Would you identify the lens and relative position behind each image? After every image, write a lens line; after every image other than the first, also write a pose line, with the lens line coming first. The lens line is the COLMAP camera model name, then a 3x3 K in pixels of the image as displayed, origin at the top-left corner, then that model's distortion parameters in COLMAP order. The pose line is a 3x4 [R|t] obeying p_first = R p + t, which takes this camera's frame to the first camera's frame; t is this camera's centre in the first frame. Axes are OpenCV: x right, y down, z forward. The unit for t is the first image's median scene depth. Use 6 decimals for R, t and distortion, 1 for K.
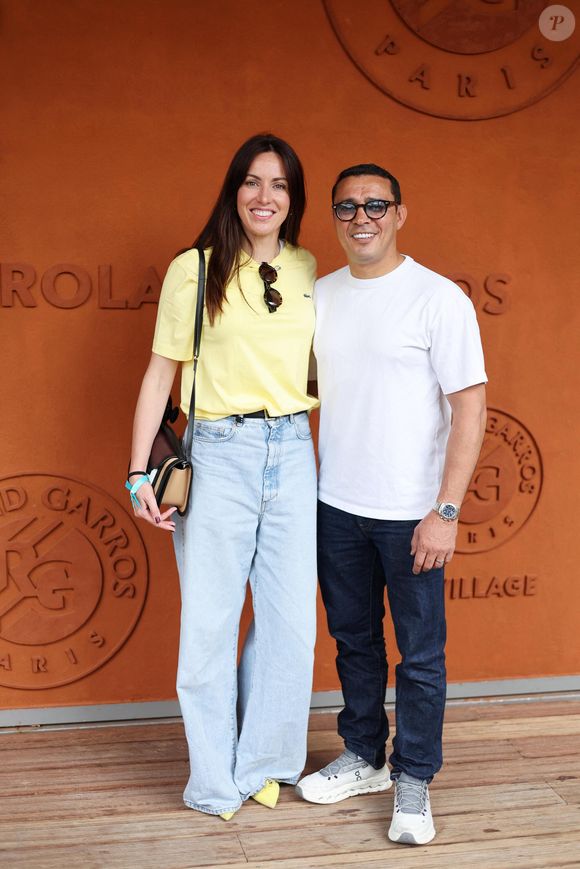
lens RADIAL K [[1185.6, 0, 289.1], [0, 1185.6, 433.6], [0, 0, 1]] dist [-0.017756, 0.000000]
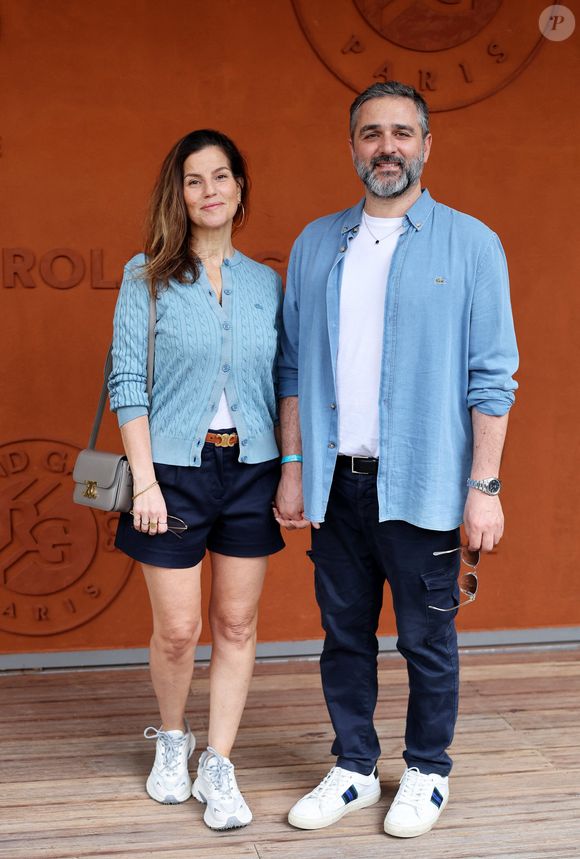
lens RADIAL K [[1295.5, 0, 266.1], [0, 1295.5, 465.7], [0, 0, 1]] dist [-0.001577, 0.000000]
pose [[0.999397, -0.006841, -0.034031, 0.041085], [0.007228, 0.999911, 0.011246, 0.045868], [0.033951, -0.011485, 0.999358, -0.200066]]
